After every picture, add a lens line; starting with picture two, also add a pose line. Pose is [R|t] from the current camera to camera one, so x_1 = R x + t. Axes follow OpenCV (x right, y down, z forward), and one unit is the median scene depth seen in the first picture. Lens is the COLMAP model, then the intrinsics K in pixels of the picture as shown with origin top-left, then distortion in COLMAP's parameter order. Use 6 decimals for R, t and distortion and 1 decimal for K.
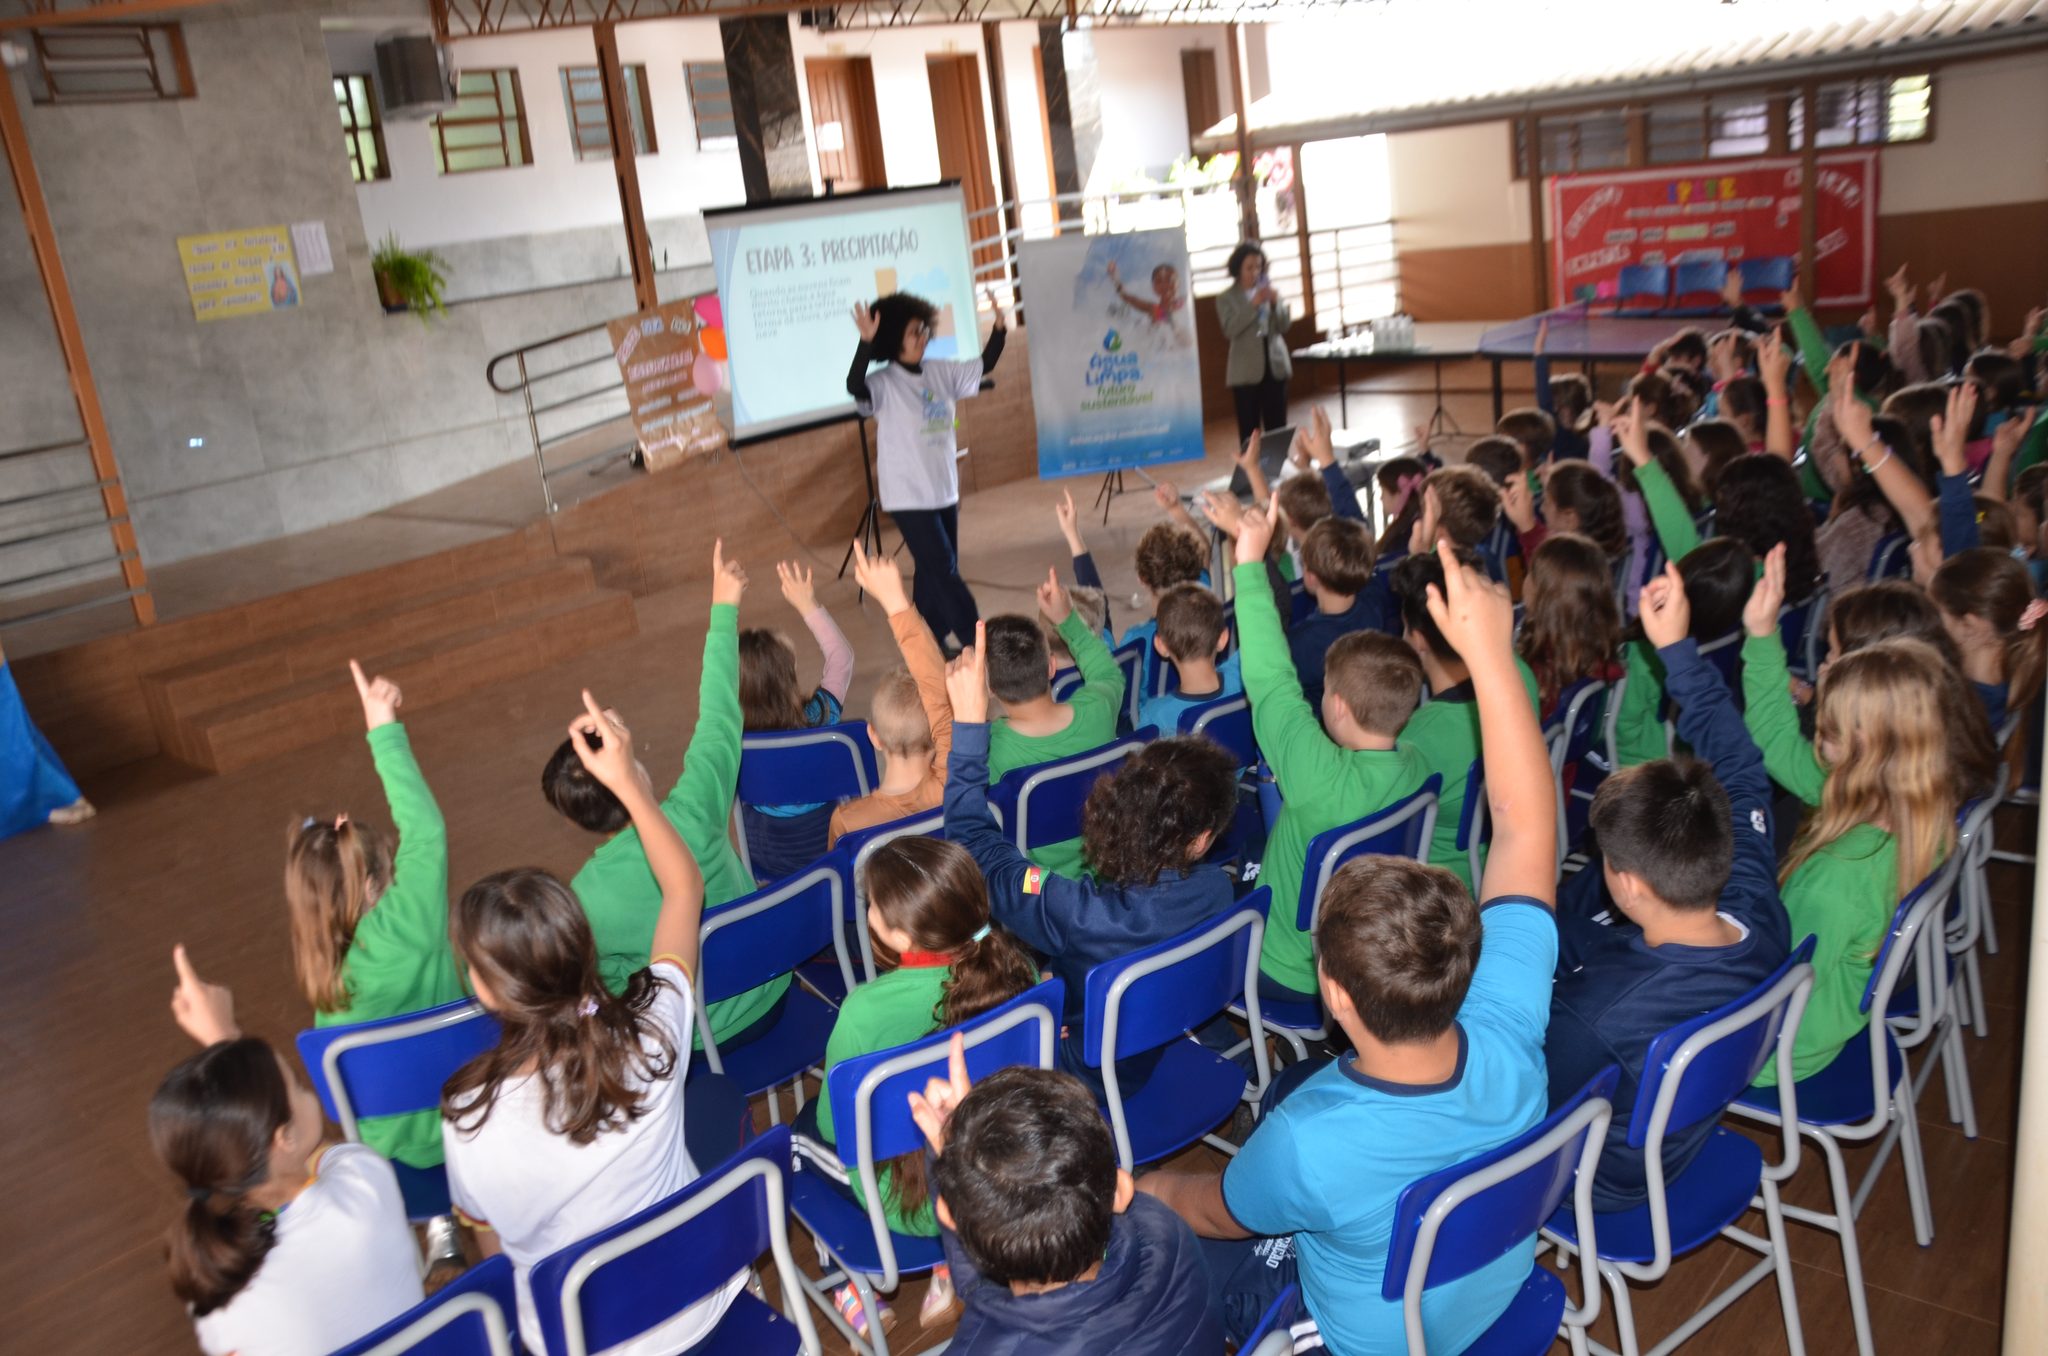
lens RADIAL K [[1683.0, 0, 1022.9], [0, 1683.0, 683.9], [0, 0, 1]] dist [-0.157832, 0.150220]
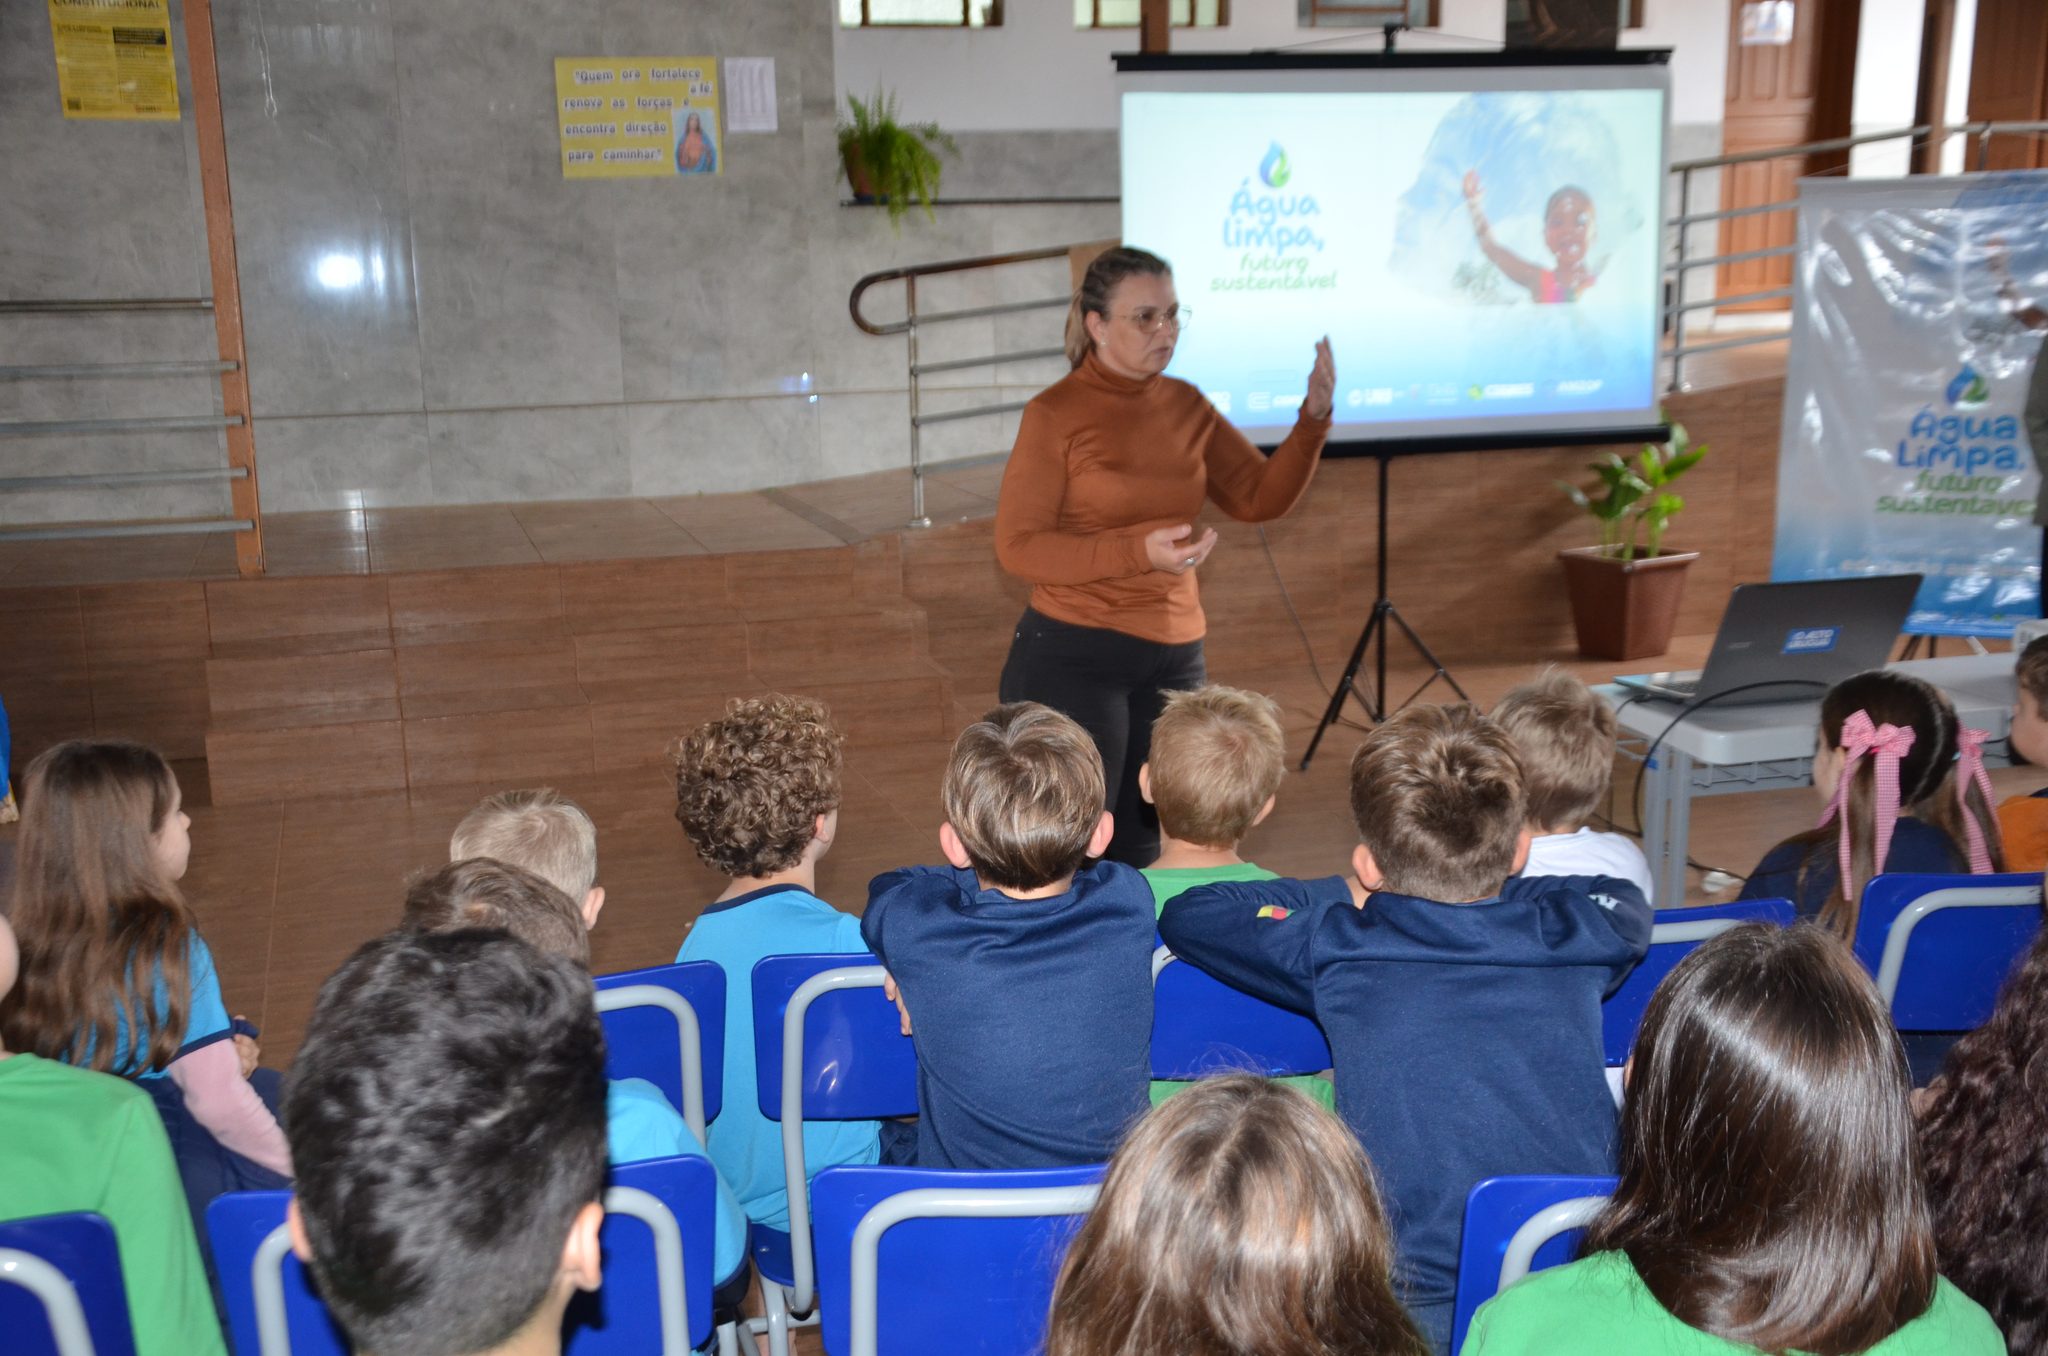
lens RADIAL K [[2239.6, 0, 981.1], [0, 2239.6, 679.9], [0, 0, 1]] dist [-0.006953, 0.294580]
pose [[0.842403, 0.195948, -0.501958, 0.172175], [-0.224047, 0.974568, 0.004437, -0.053301], [0.490062, 0.108724, 0.864881, 0.259440]]
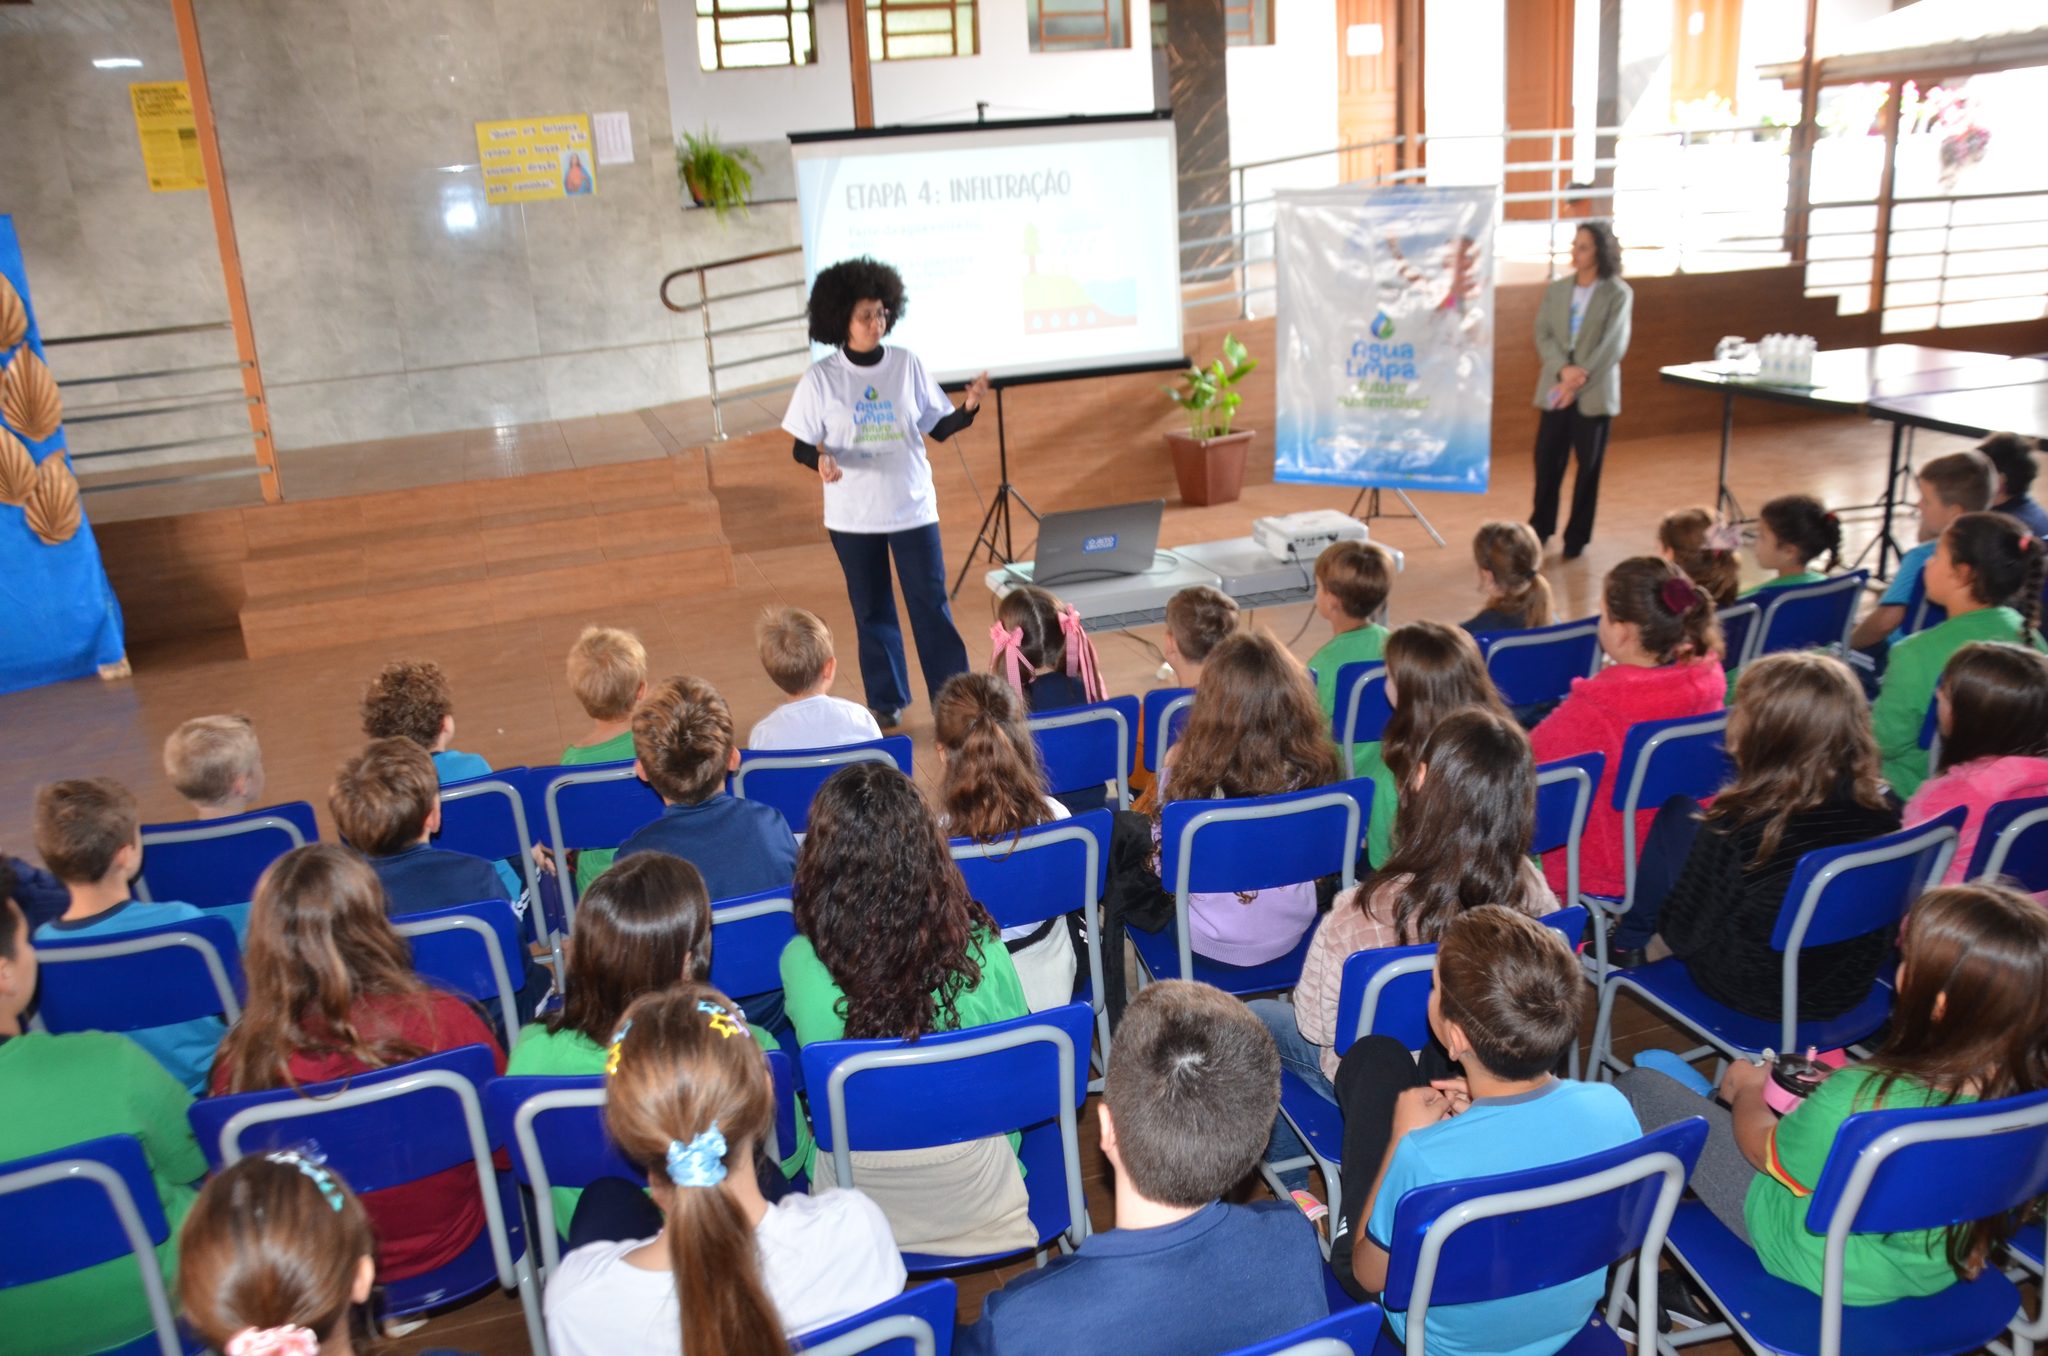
lens RADIAL K [[1680.8, 0, 1019.2], [0, 1680.8, 676.3], [0, 0, 1]] dist [-0.157666, 0.148957]
pose [[0.864702, 0.209307, -0.456596, 0.308605], [-0.178315, 0.977748, 0.110514, -0.102573], [0.469567, -0.014143, 0.882783, 0.230227]]
